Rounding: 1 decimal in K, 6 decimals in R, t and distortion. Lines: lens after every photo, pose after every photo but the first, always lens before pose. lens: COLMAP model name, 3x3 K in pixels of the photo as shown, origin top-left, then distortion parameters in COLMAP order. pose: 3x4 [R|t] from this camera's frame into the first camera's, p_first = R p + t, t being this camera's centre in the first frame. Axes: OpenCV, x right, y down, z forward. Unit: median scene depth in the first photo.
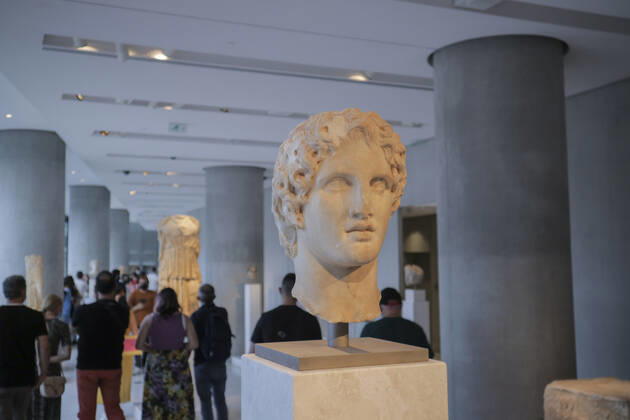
lens RADIAL K [[713.4, 0, 315.0], [0, 713.4, 210.0], [0, 0, 1]] dist [0.001325, 0.017669]
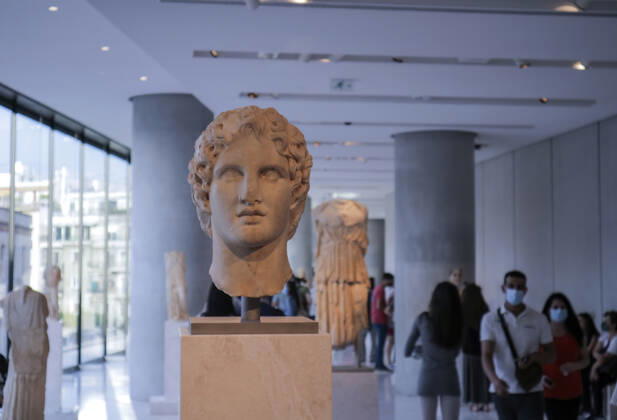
lens RADIAL K [[1025.4, 0, 308.5], [0, 1025.4, 210.0], [0, 0, 1]] dist [-0.000754, 0.033028]
pose [[0.961222, -0.007882, -0.275662, 0.562022], [0.013106, 0.999768, 0.017115, -0.005547], [0.275463, -0.020064, 0.961102, -0.506964]]
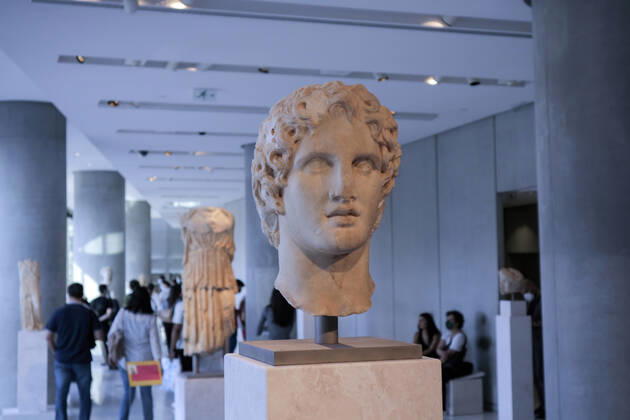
lens RADIAL K [[956.3, 0, 315.0], [0, 956.3, 210.0], [0, 0, 1]] dist [0.013466, 0.088629]
pose [[0.996023, -0.012630, -0.088194, 0.127708], [0.013614, 0.999851, 0.010570, 0.008152], [0.088048, -0.011728, 0.996047, -0.213701]]
